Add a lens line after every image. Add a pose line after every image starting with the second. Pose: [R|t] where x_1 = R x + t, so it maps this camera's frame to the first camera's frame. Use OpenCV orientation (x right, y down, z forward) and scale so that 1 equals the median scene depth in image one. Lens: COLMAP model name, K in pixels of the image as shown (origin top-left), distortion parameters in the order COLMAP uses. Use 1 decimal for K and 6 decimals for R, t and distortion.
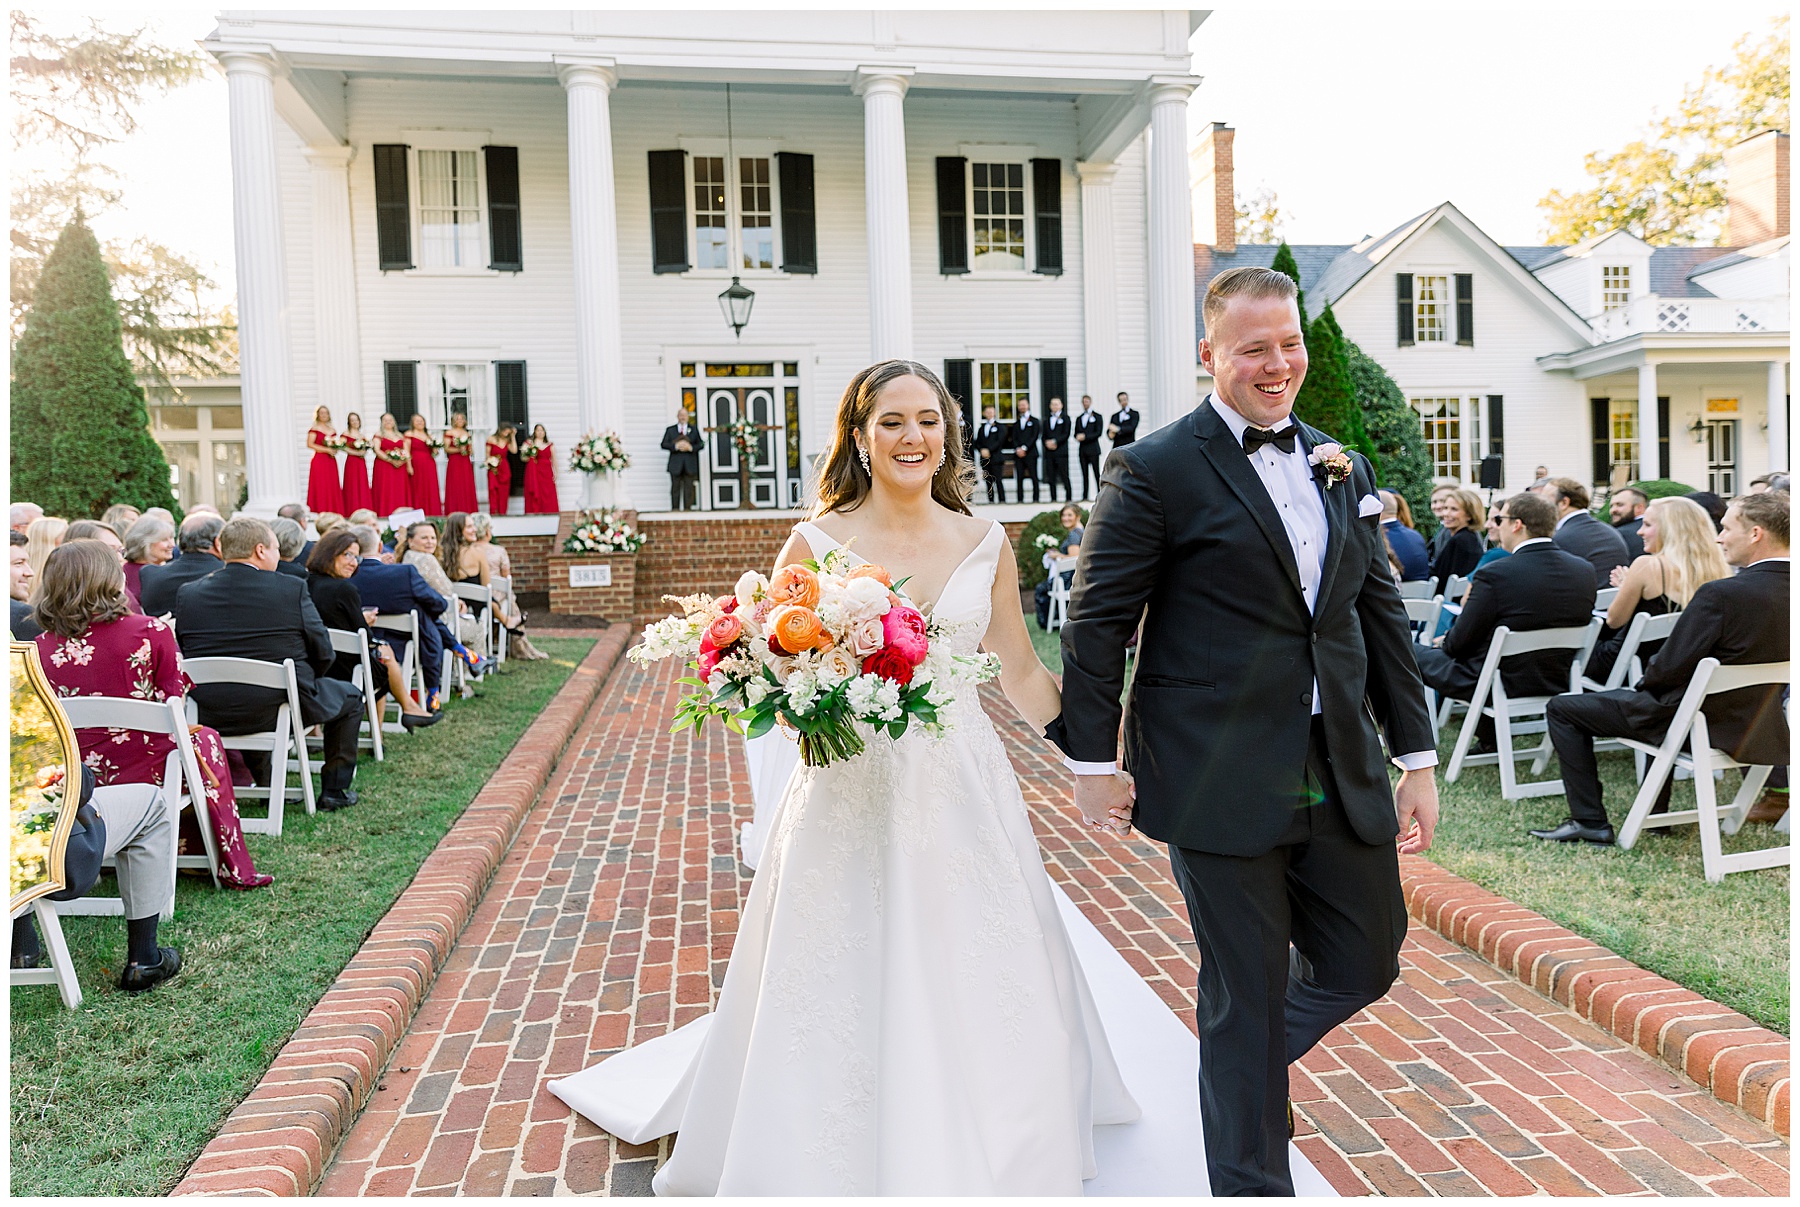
lens RADIAL K [[1181.2, 0, 888.6], [0, 1181.2, 615.6], [0, 0, 1]] dist [0.005700, 0.000199]
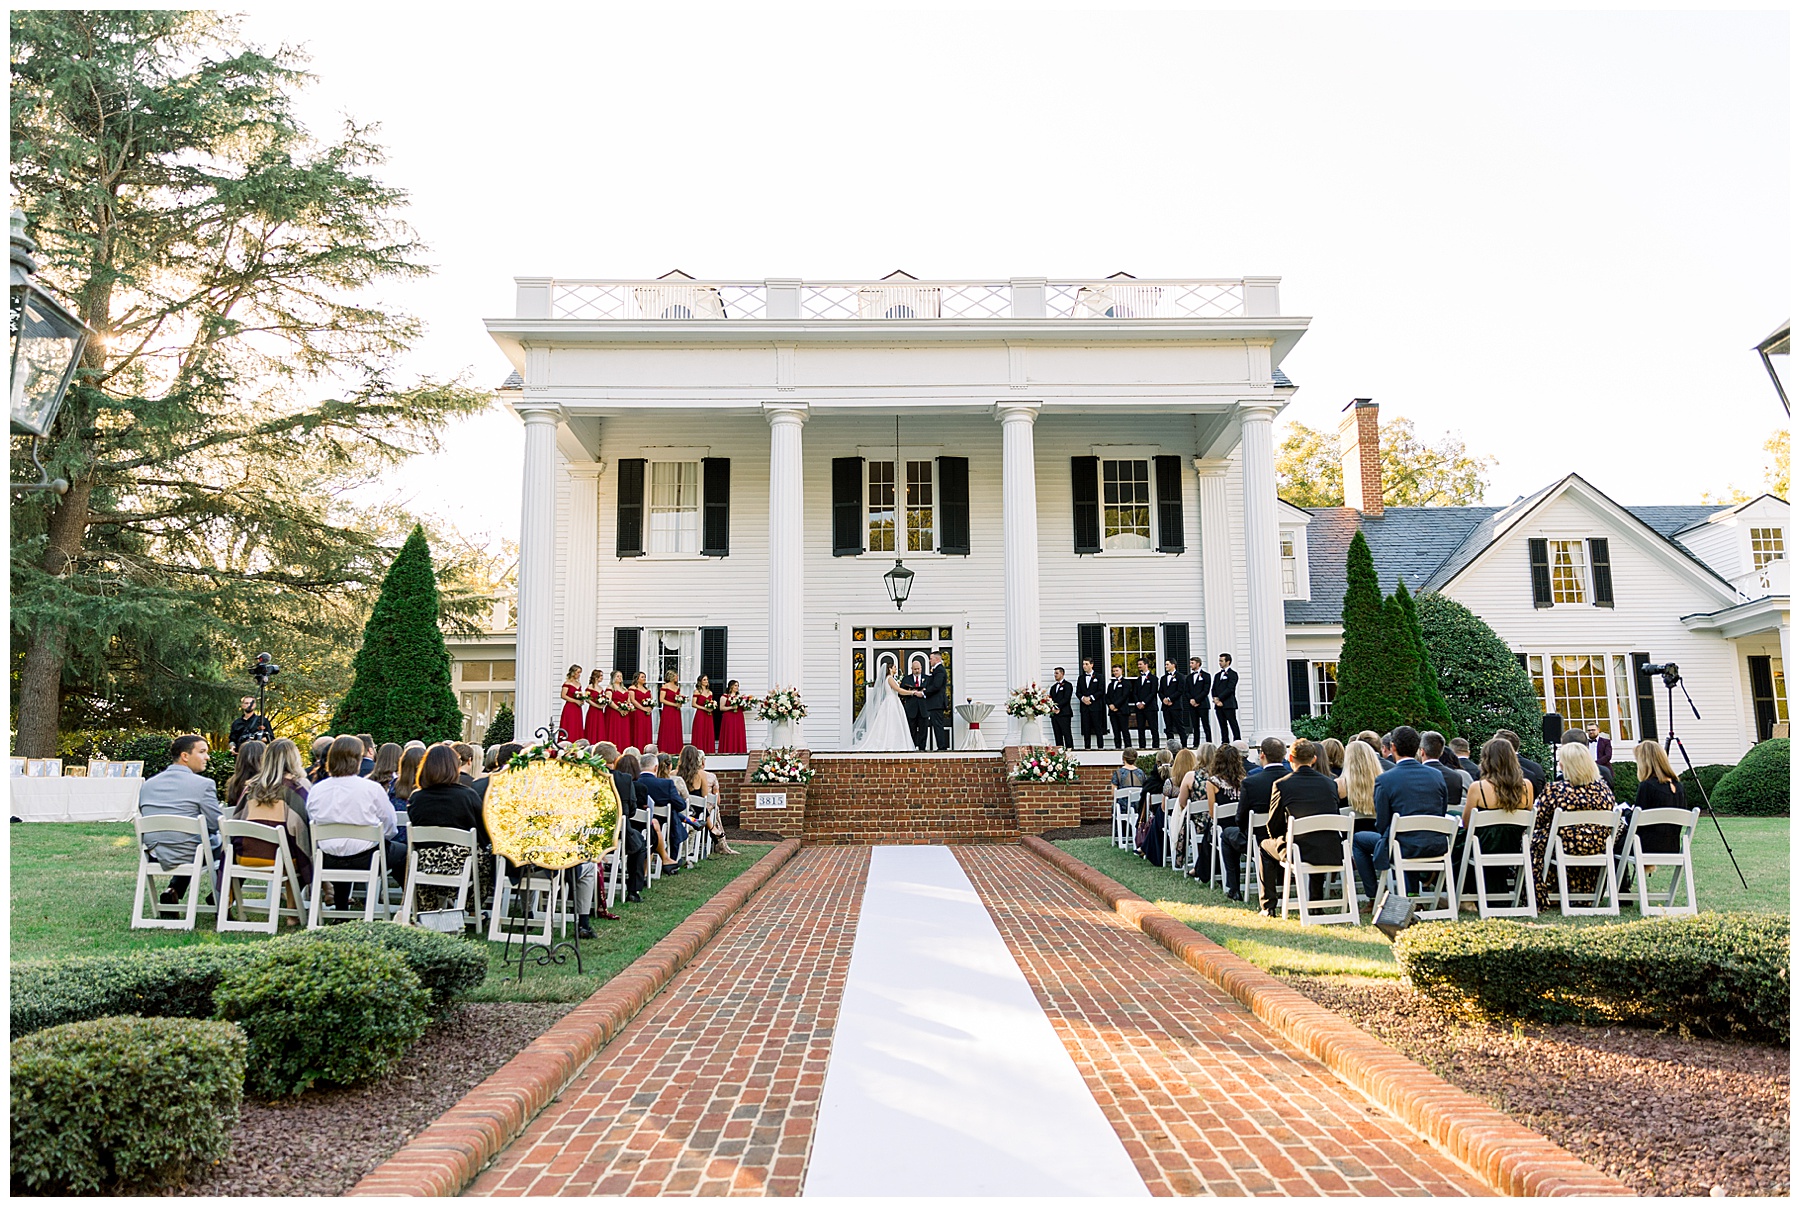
lens RADIAL K [[1295.4, 0, 912.5], [0, 1295.4, 606.1], [0, 0, 1]] dist [0.027319, -0.000569]
pose [[0.990447, -0.002620, -0.137868, 0.063246], [-0.025947, 0.978419, -0.204995, 0.029711], [0.135430, 0.206614, 0.969004, -0.259806]]
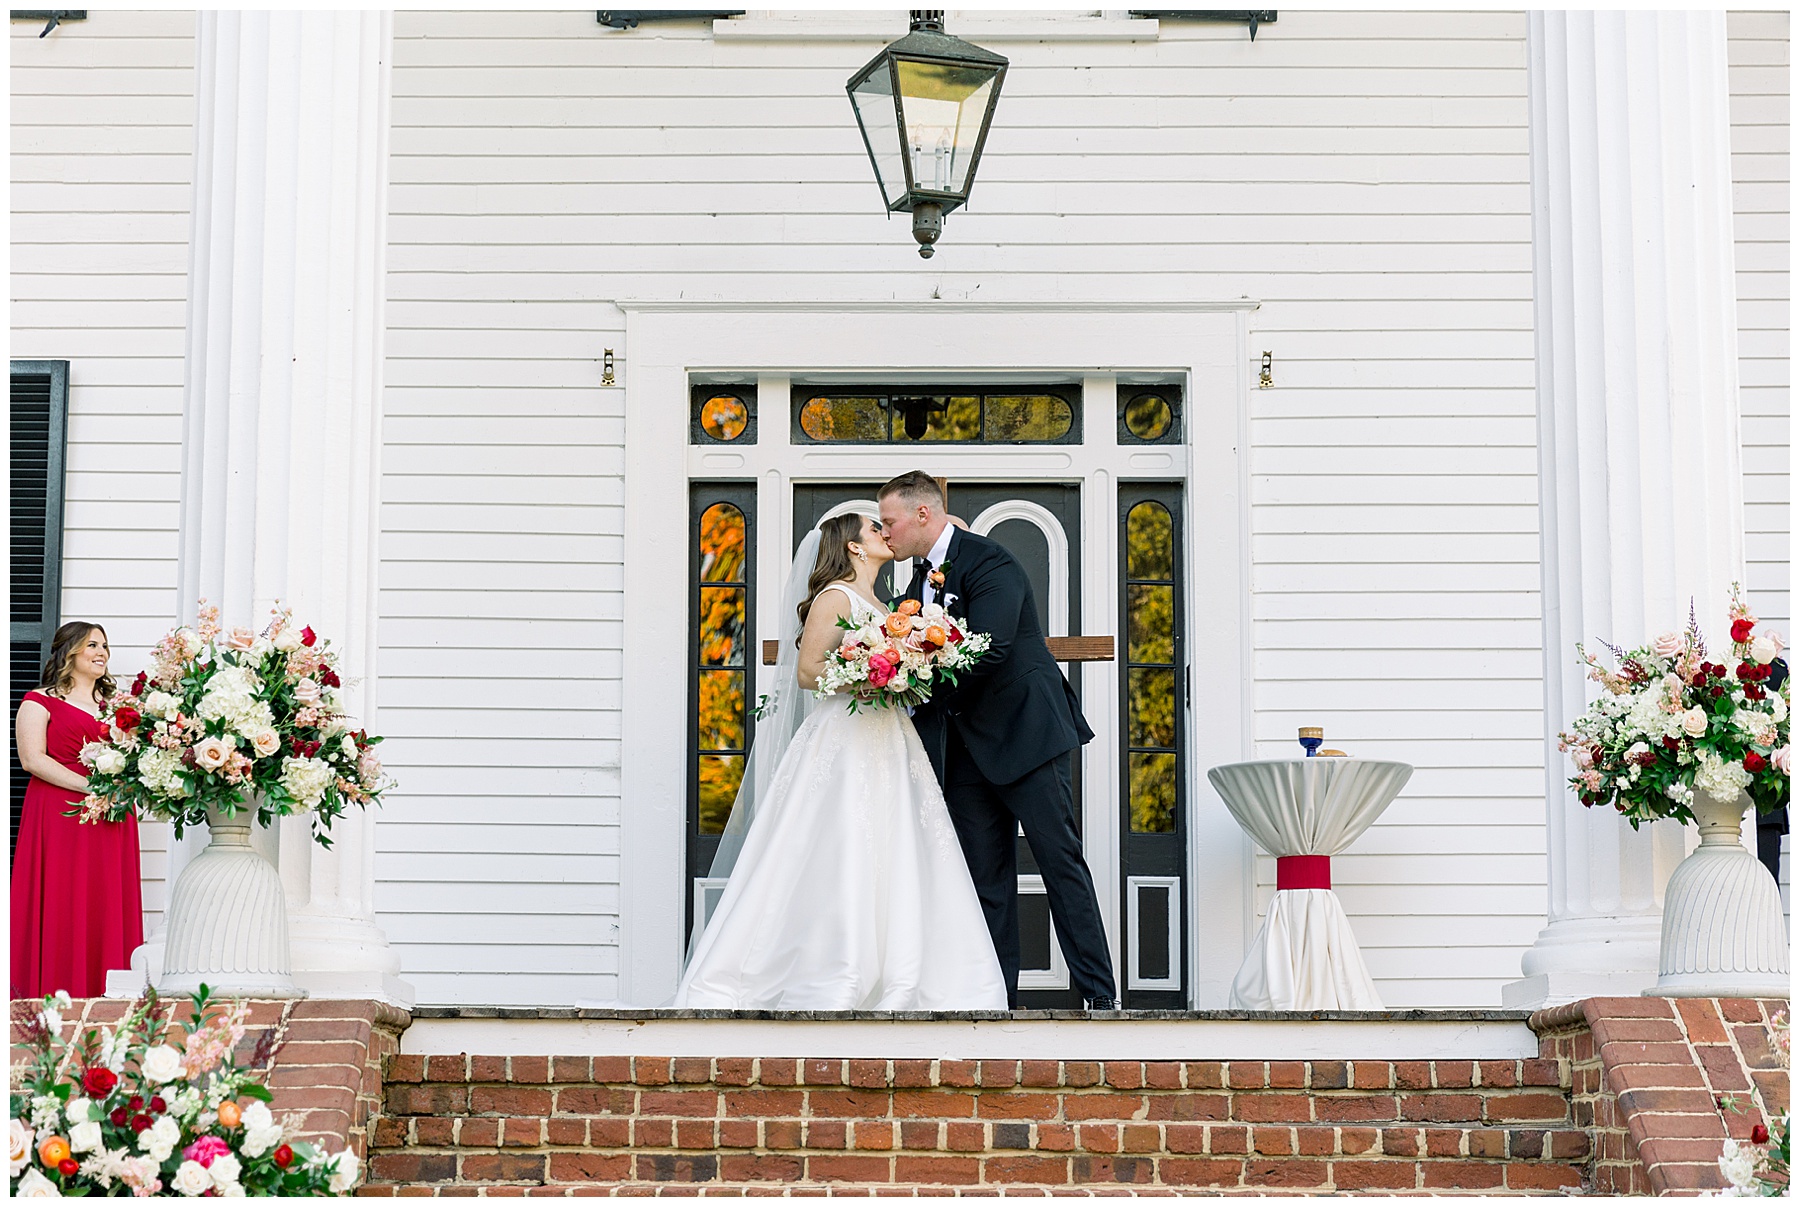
lens RADIAL K [[3635.1, 0, 930.7], [0, 3635.1, 564.4], [0, 0, 1]] dist [-0.138655, 0.000000]
pose [[0.990372, 0.009749, -0.138088, -0.026645], [-0.037053, 0.979789, -0.196572, -0.034884], [0.133381, 0.199796, 0.970717, 0.304011]]
